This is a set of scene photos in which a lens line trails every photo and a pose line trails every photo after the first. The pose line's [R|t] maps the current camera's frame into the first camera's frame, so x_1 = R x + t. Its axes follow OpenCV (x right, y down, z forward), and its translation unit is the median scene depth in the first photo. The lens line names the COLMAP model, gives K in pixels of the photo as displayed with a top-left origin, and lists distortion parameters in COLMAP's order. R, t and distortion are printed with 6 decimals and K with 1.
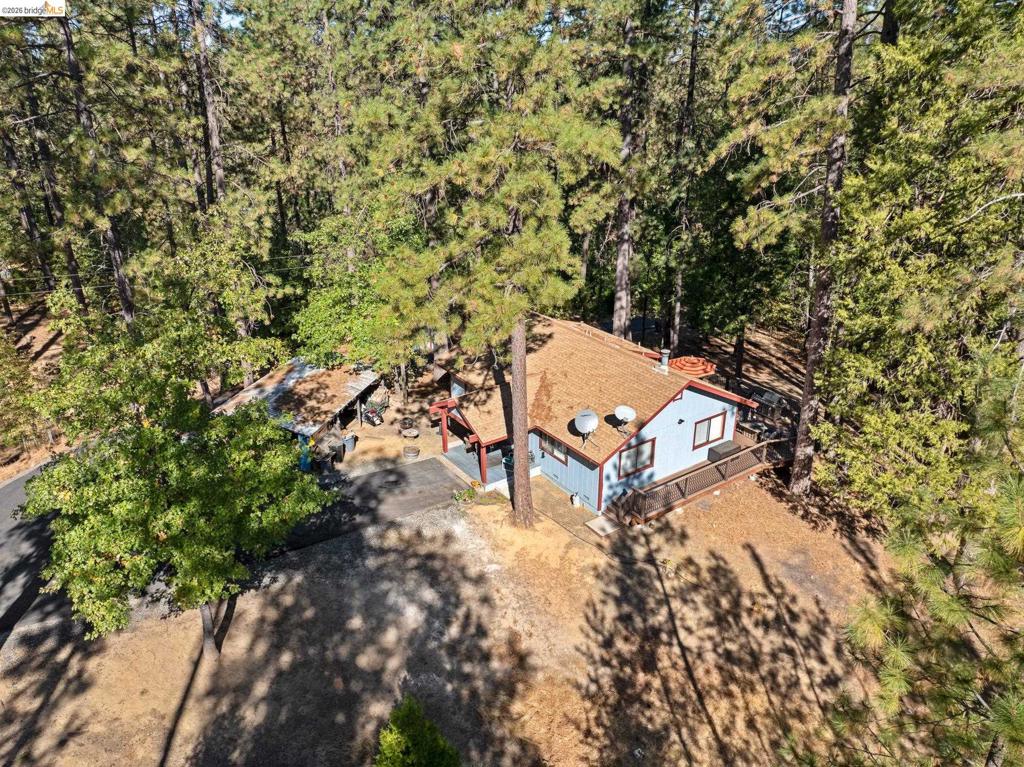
lens RADIAL K [[722.2, 0, 508.0], [0, 722.2, 383.4], [0, 0, 1]] dist [-0.026968, -0.001723]
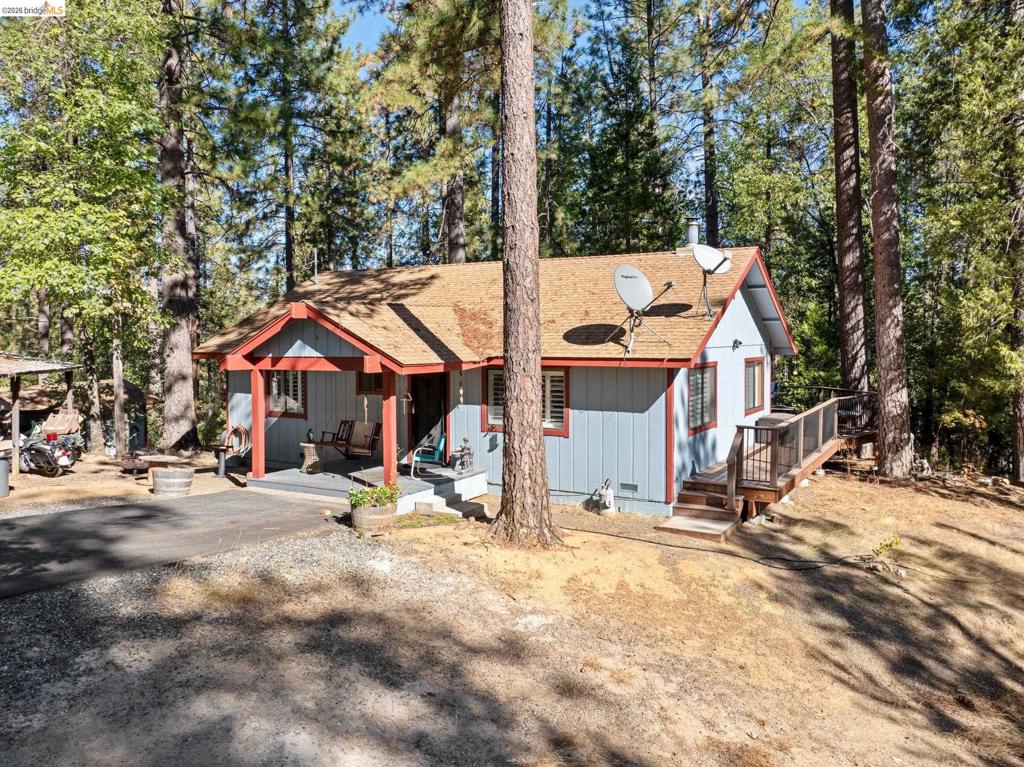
lens RADIAL K [[762.8, 0, 512.0], [0, 762.8, 383.5], [0, 0, 1]] dist [-0.039567, -0.003638]
pose [[0.891302, 0.016593, 0.453107, -0.181246], [0.148922, 0.933176, -0.327117, 0.253080], [-0.428256, 0.359038, 0.829270, 0.628967]]
